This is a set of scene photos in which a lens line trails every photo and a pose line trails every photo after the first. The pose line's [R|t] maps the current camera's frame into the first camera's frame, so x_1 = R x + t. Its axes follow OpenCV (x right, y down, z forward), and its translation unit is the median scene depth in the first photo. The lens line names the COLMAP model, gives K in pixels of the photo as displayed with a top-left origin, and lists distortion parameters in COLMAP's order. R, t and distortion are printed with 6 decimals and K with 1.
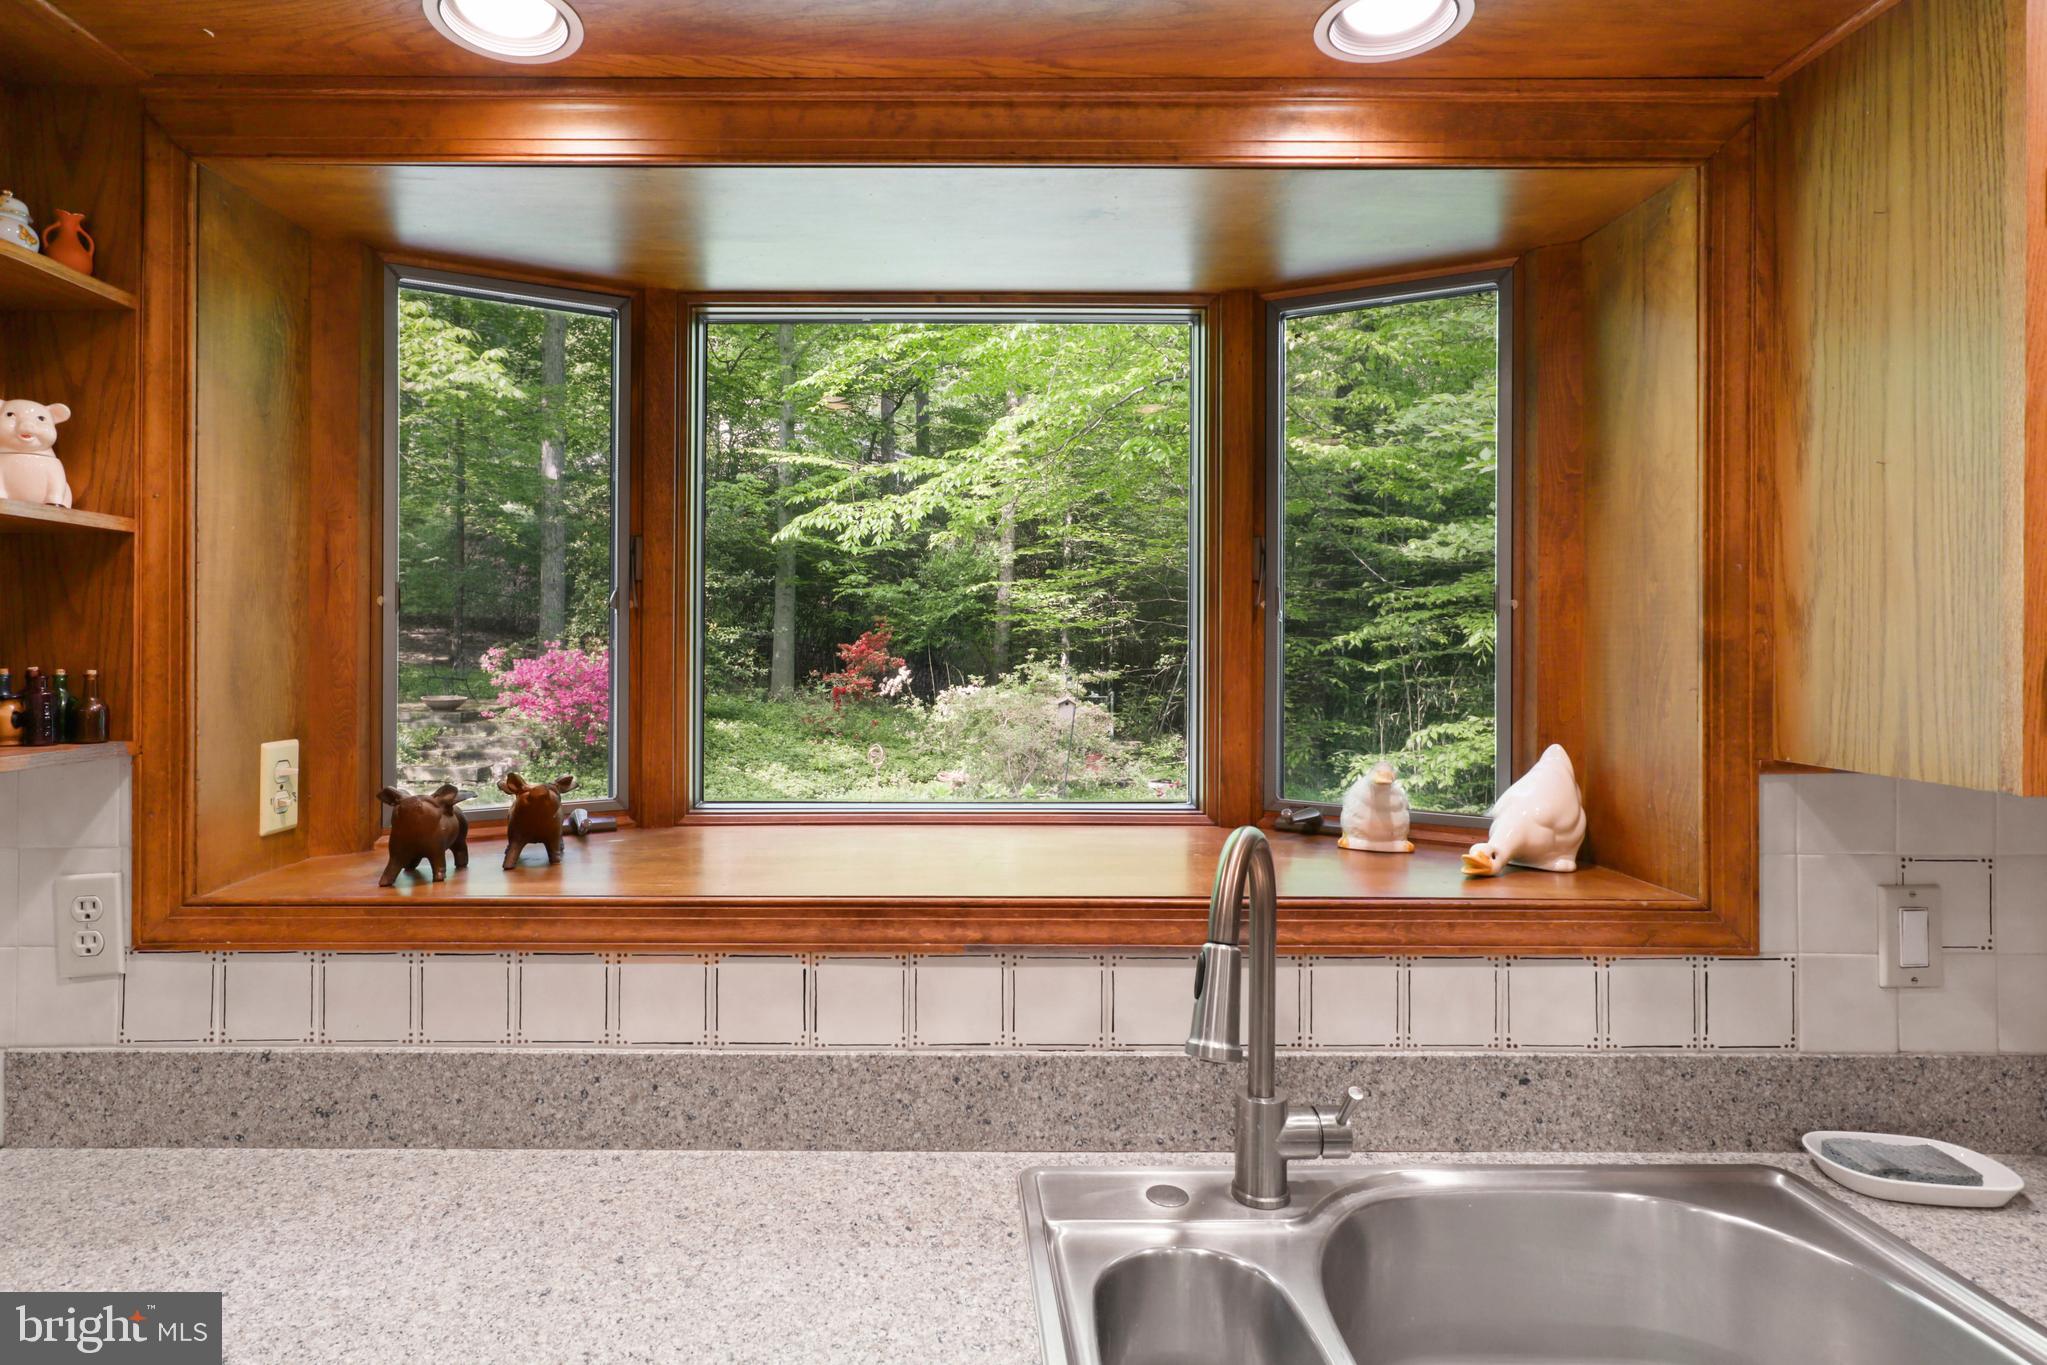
lens RADIAL K [[1071.8, 0, 942.5], [0, 1071.8, 641.8], [0, 0, 1]] dist [-0.023841, 0.016890]
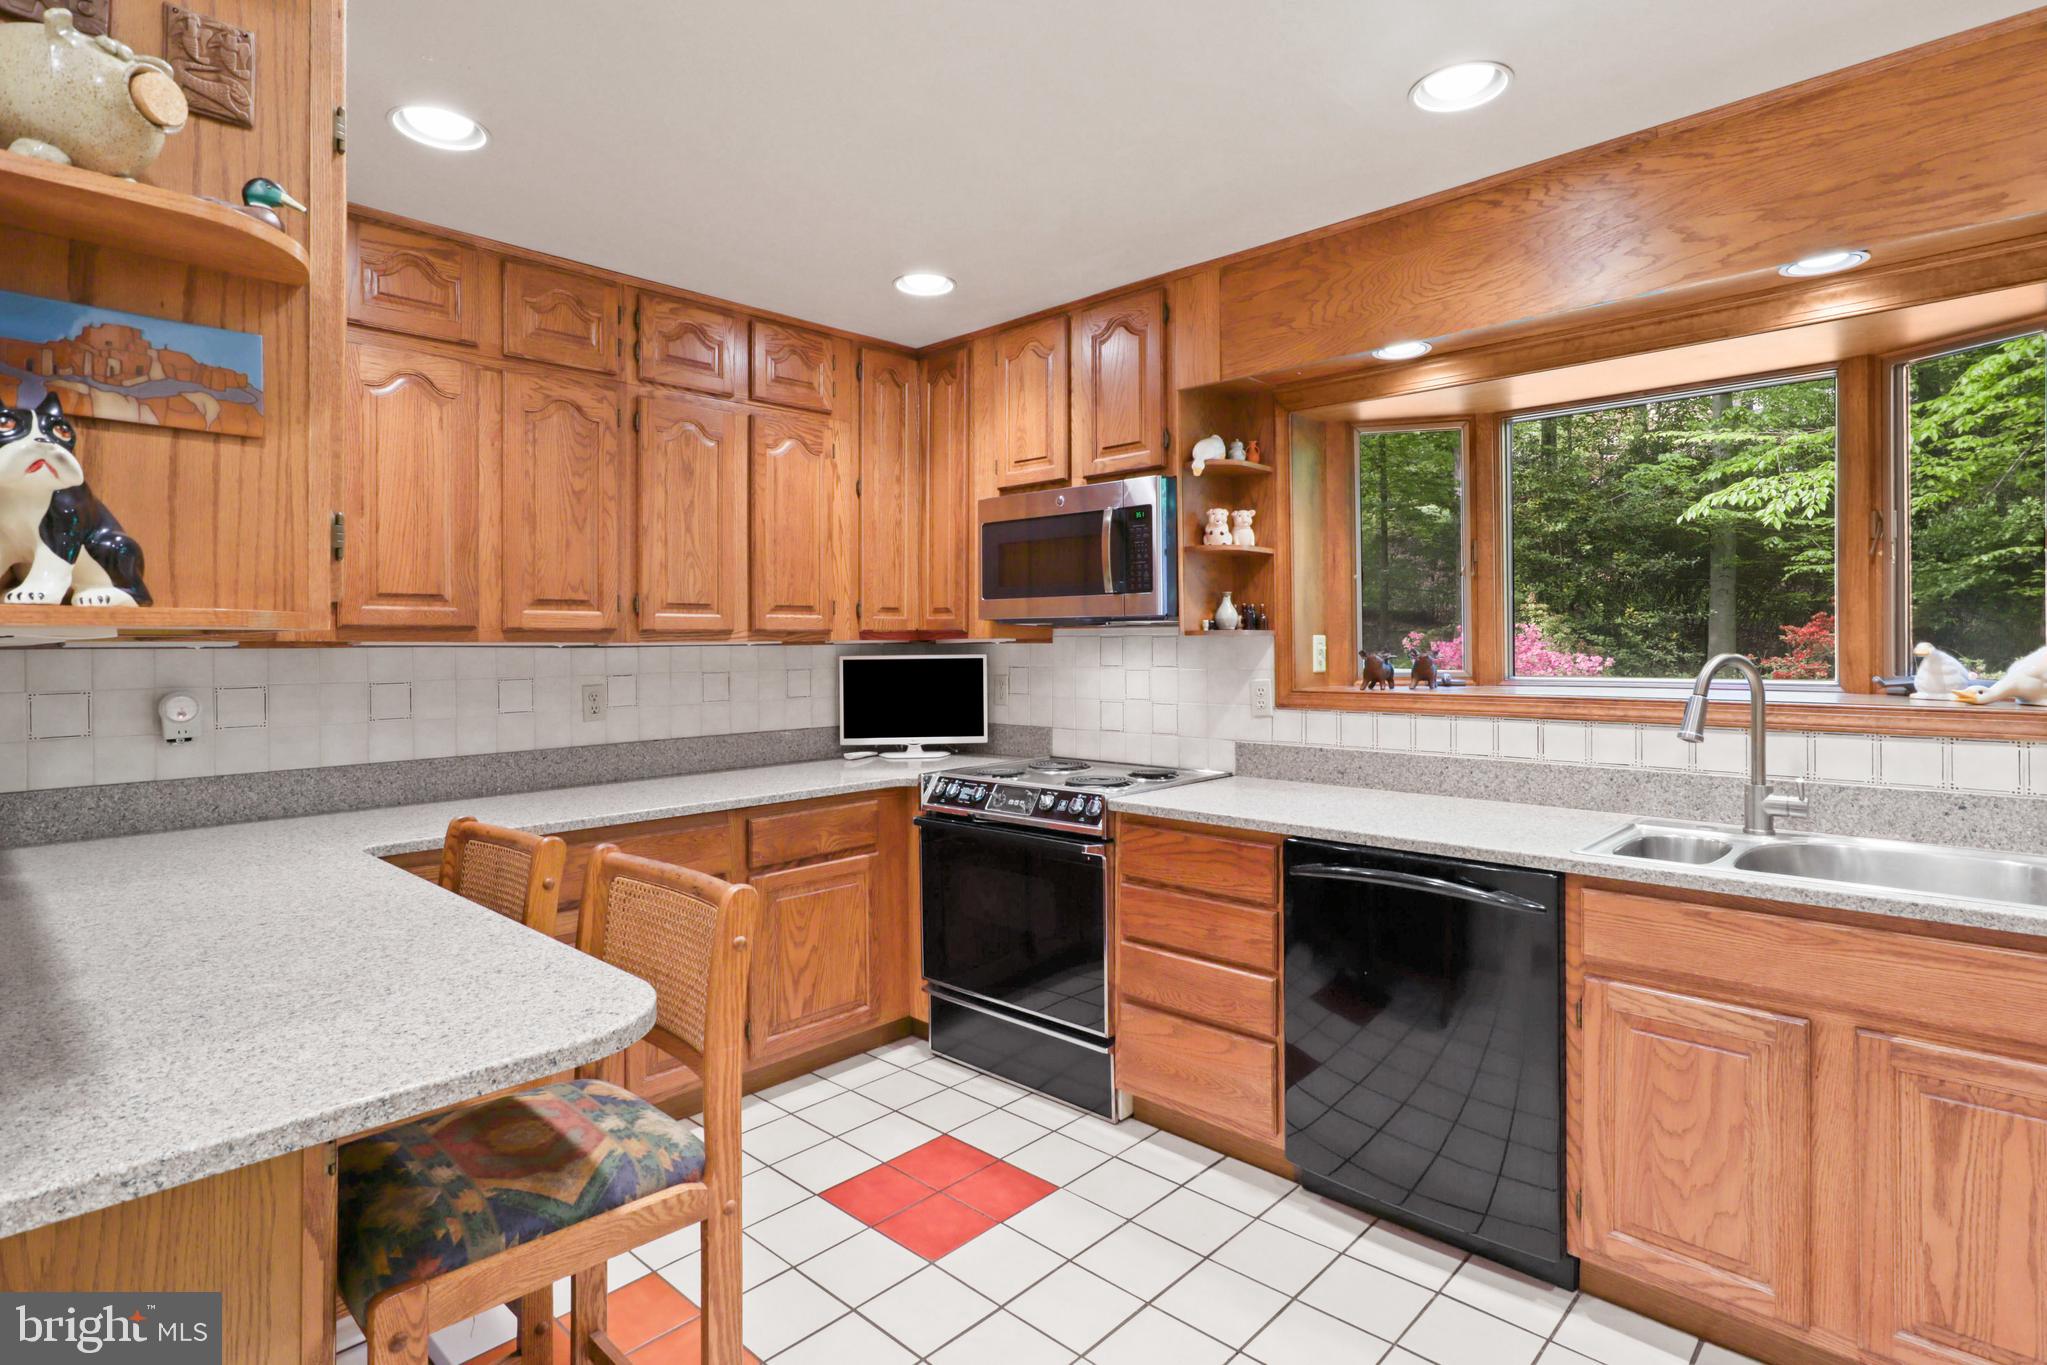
lens RADIAL K [[1044.0, 0, 1032.7], [0, 1044.0, 632.3], [0, 0, 1]] dist [-0.020785, 0.016529]
pose [[0.731027, -0.014867, -0.682187, 0.591183], [0.011783, 0.999889, -0.009165, 0.112557], [0.682247, -0.001338, 0.731120, -1.337687]]
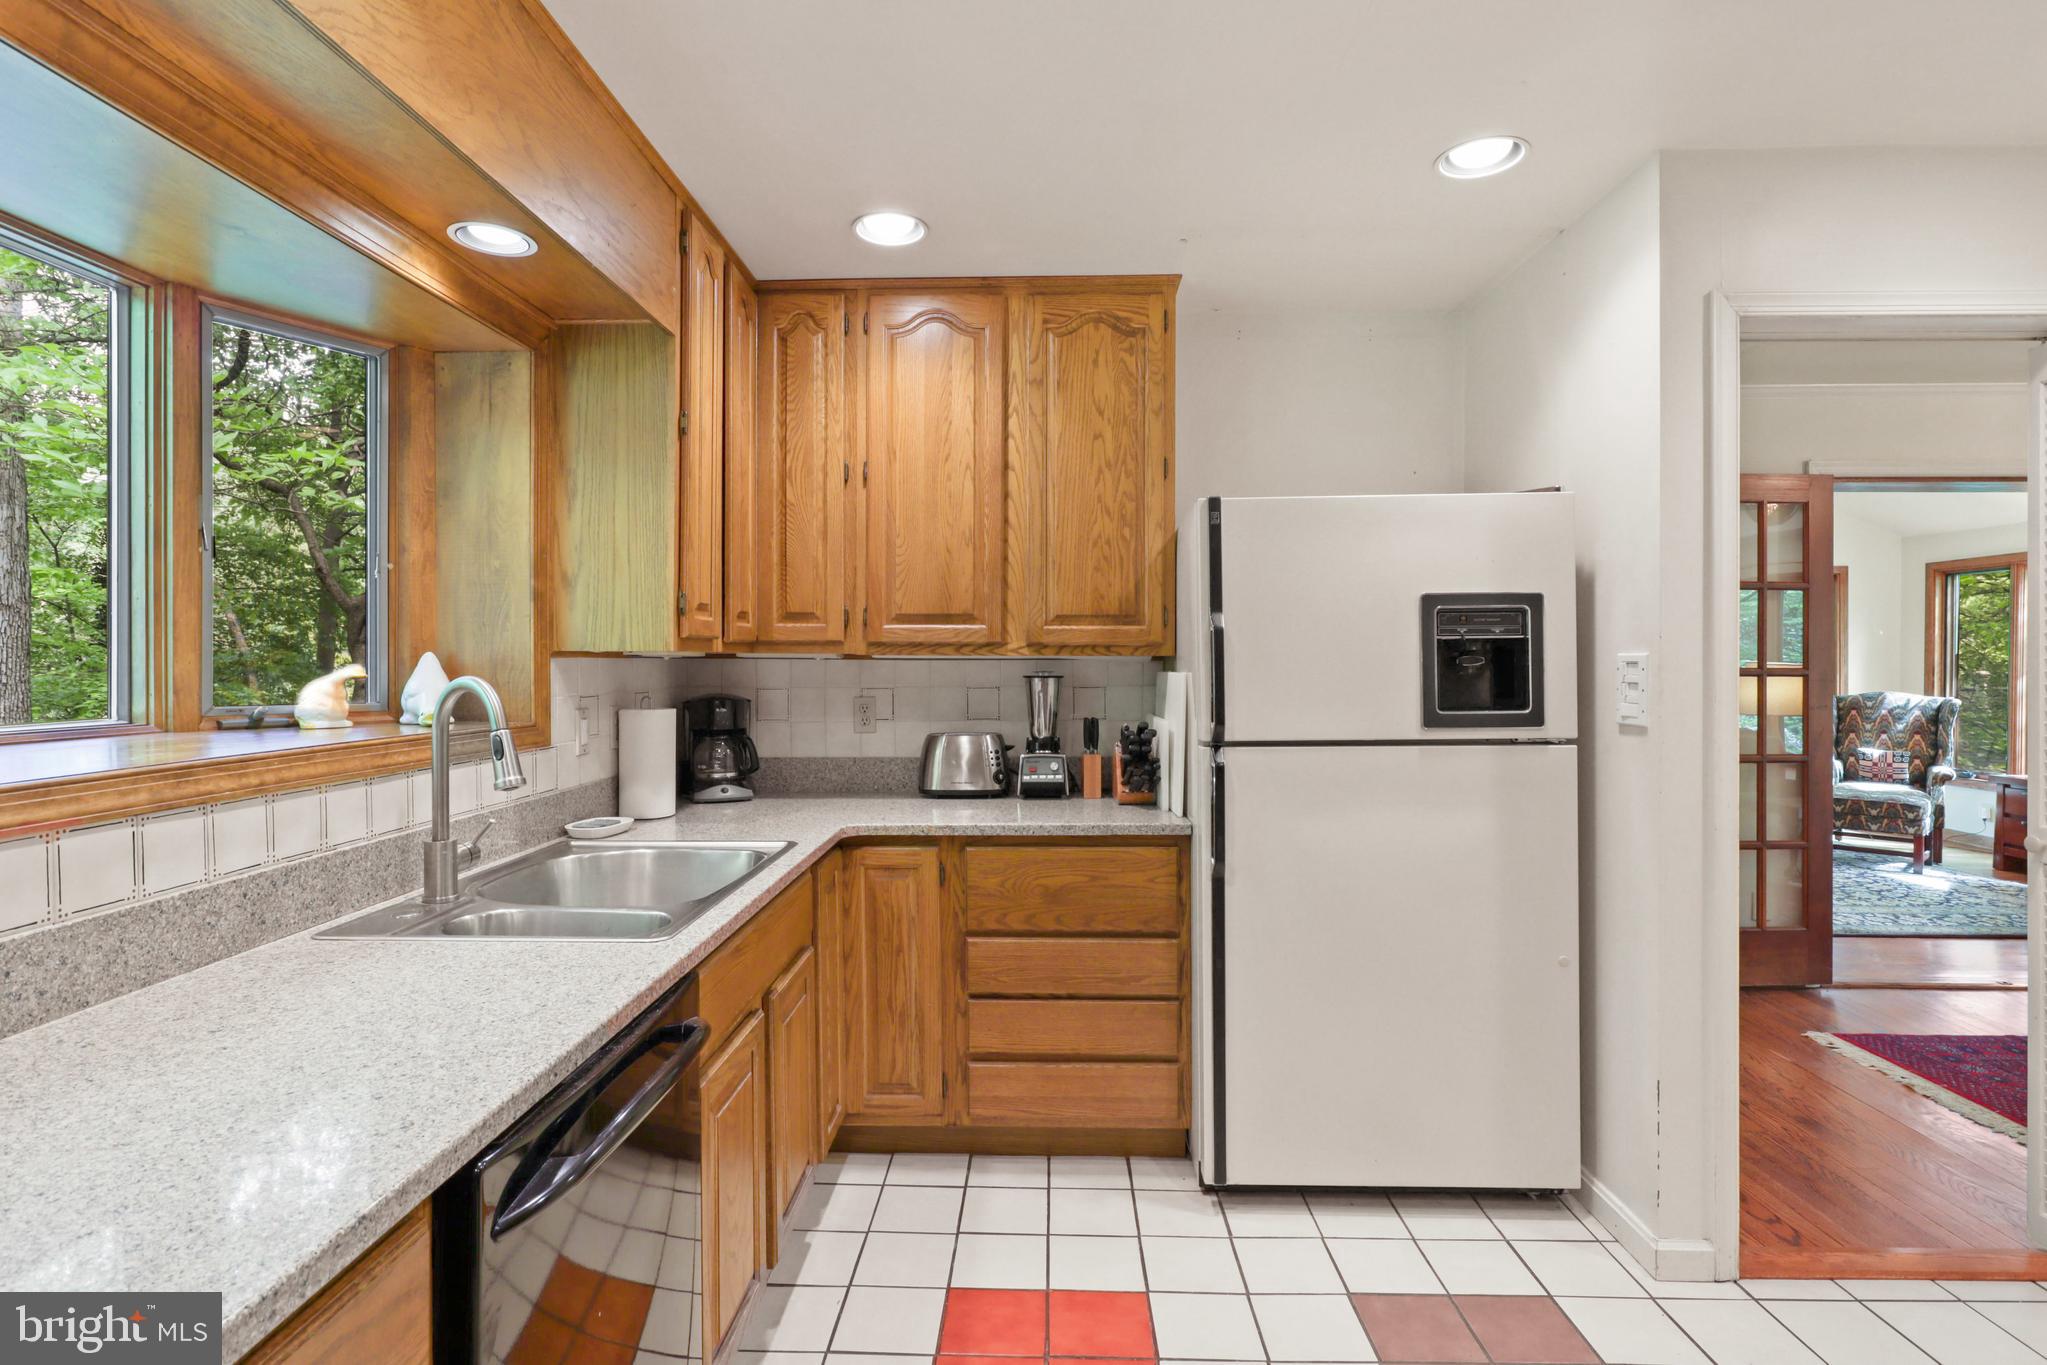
lens RADIAL K [[1024.5, 0, 1021.8], [0, 1024.5, 663.6], [0, 0, 1]] dist [-0.002814, -0.000129]
pose [[0.031782, -0.008326, 0.999460, -1.166228], [-0.003959, 0.999956, 0.008456, 0.114354], [-0.999487, -0.004225, 0.031747, 0.025801]]
